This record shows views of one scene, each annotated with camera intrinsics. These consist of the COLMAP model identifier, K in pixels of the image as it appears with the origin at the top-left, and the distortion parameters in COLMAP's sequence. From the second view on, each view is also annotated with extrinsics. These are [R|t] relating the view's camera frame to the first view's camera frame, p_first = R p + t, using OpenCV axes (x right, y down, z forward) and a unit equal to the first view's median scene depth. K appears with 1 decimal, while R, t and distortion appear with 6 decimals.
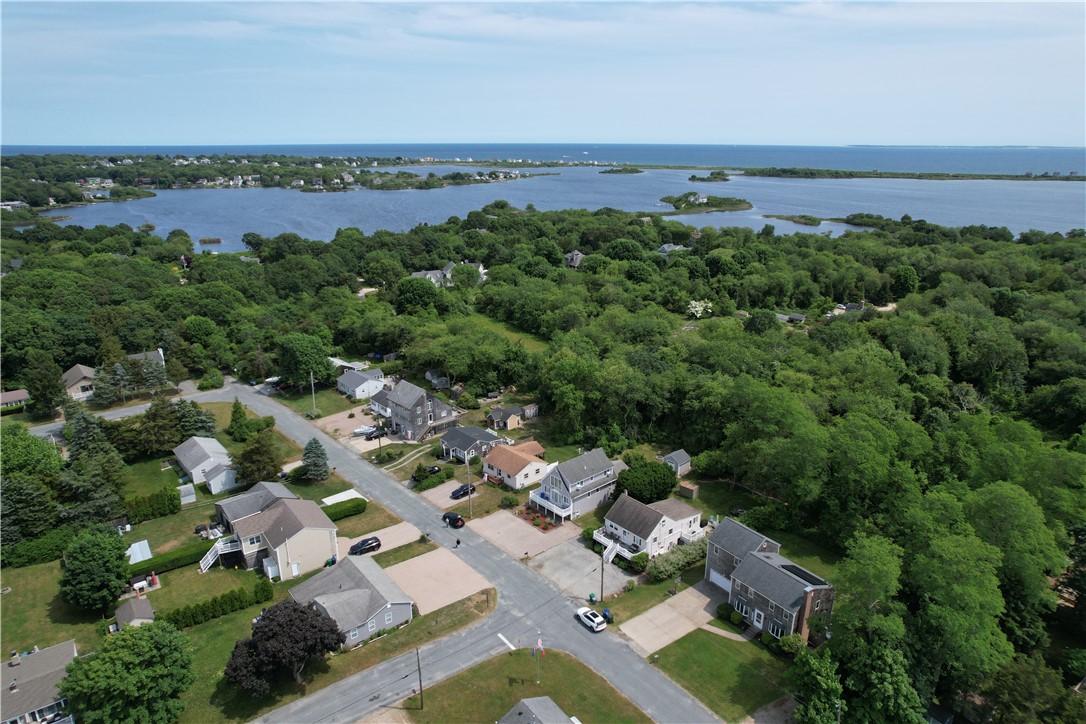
lens RADIAL K [[692.4, 0, 544.3], [0, 692.4, 369.3], [0, 0, 1]] dist [-0.080427, 0.073323]
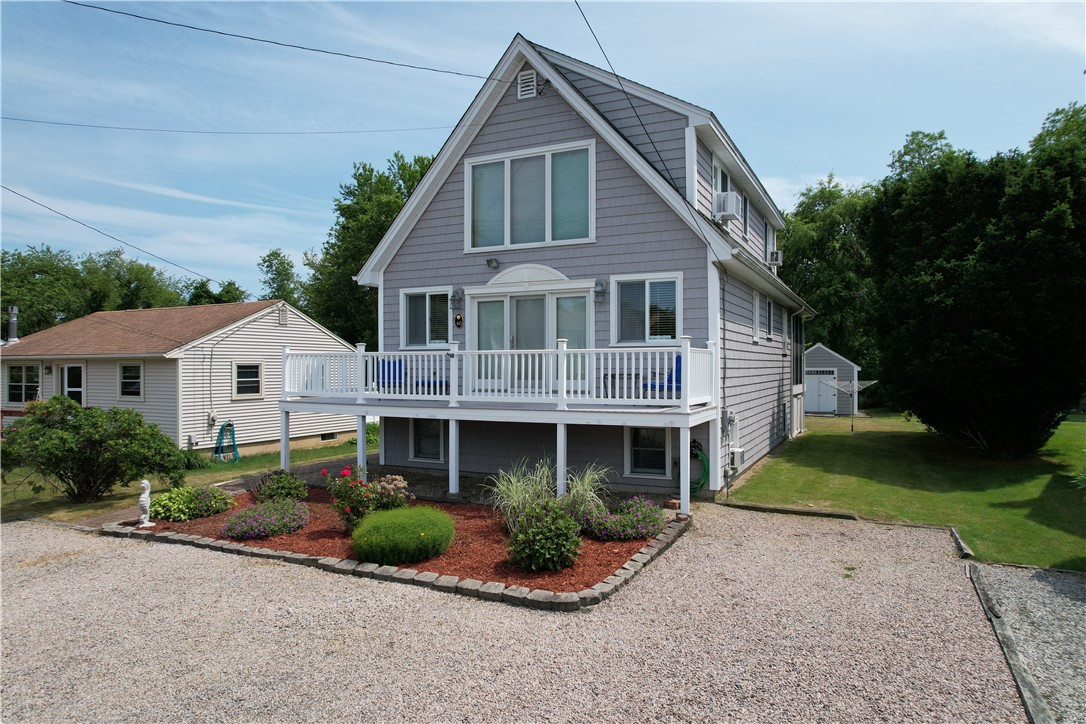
lens RADIAL K [[694.6, 0, 543.0], [0, 694.6, 362.0], [0, 0, 1]] dist [-0.042618, -0.000152]
pose [[0.925995, 0.002633, 0.377527, -0.022248], [0.119442, 0.946569, -0.299569, 0.206196], [-0.358144, 0.322492, 0.876203, 0.823323]]
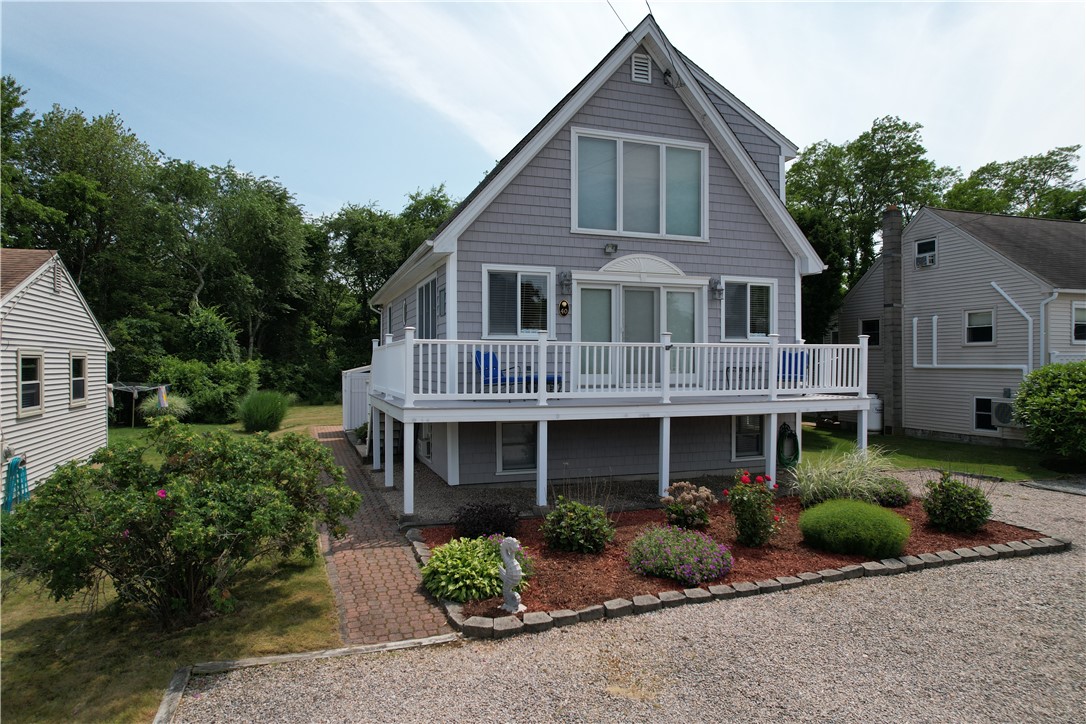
lens RADIAL K [[692.4, 0, 544.3], [0, 692.4, 369.3], [0, 0, 1]] dist [-0.080427, 0.073323]
pose [[0.374445, -0.009467, 0.927201, -0.085765], [0.293782, 0.949643, -0.108946, 0.182455], [-0.879479, 0.313189, 0.358370, 0.895351]]
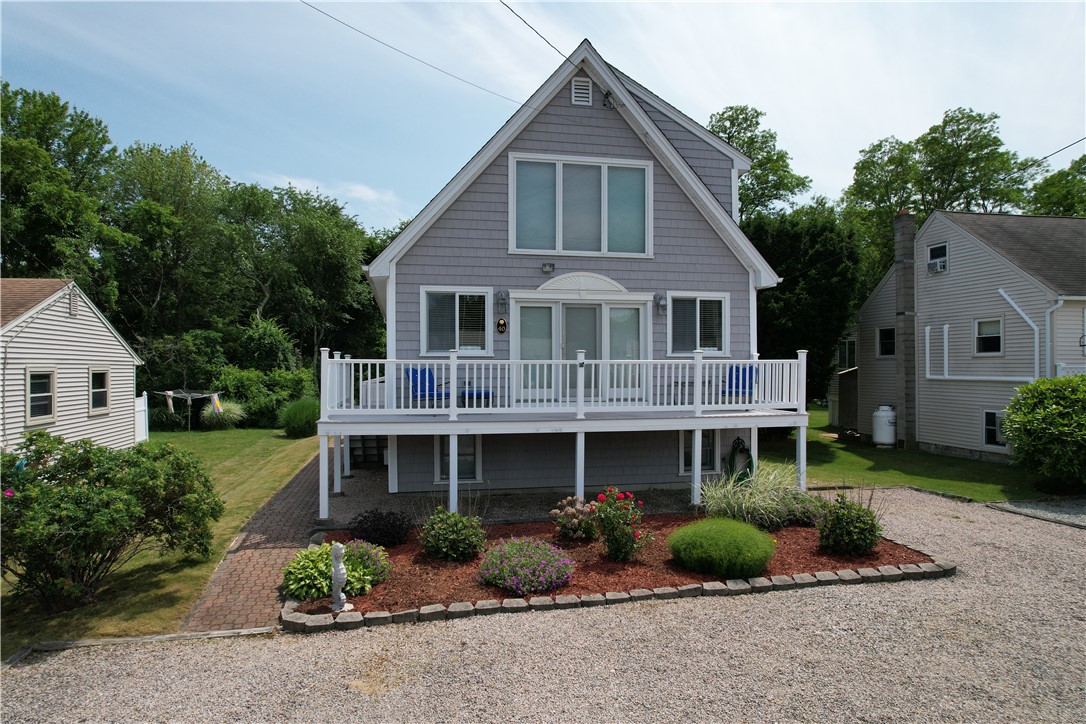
lens RADIAL K [[692.4, 0, 544.3], [0, 692.4, 369.3], [0, 0, 1]] dist [-0.080427, 0.073323]
pose [[0.497230, -0.004477, 0.867607, -0.079588], [0.276008, 0.948854, -0.153285, 0.188061], [-0.822546, 0.315684, 0.473034, 0.873154]]
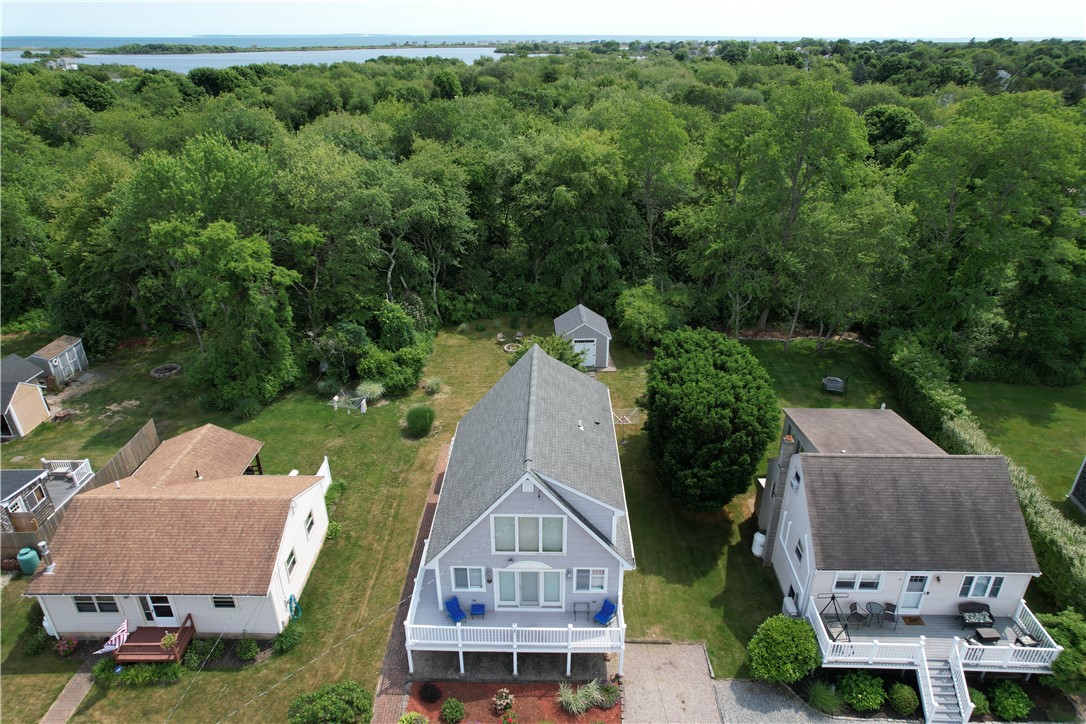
lens RADIAL K [[692.4, 0, 544.3], [0, 692.4, 369.3], [0, 0, 1]] dist [-0.080427, 0.073323]
pose [[0.670571, -0.329789, 0.664510, -0.103009], [0.235121, 0.944054, 0.231258, 0.054647], [-0.703599, 0.001165, 0.710596, 0.758921]]
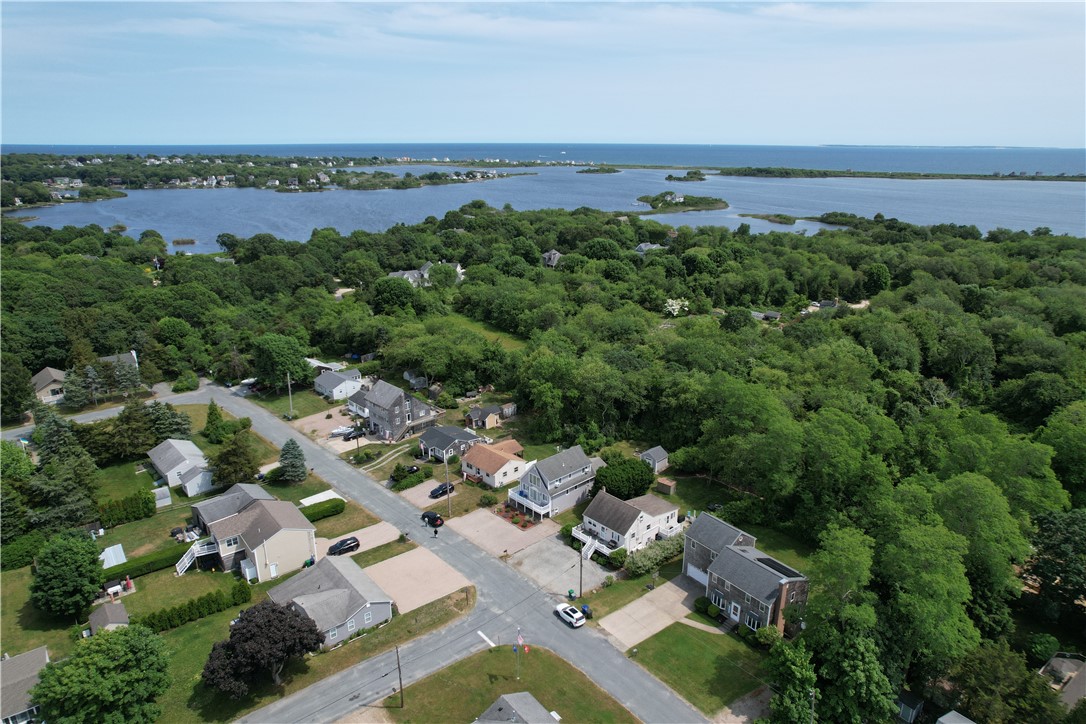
lens RADIAL K [[692.4, 0, 544.3], [0, 692.4, 369.3], [0, 0, 1]] dist [-0.080427, 0.073323]
pose [[0.999505, -0.008705, 0.030221, 0.001984], [0.008694, 0.999962, 0.000489, 0.001924], [-0.030224, -0.000226, 0.999543, -0.004164]]
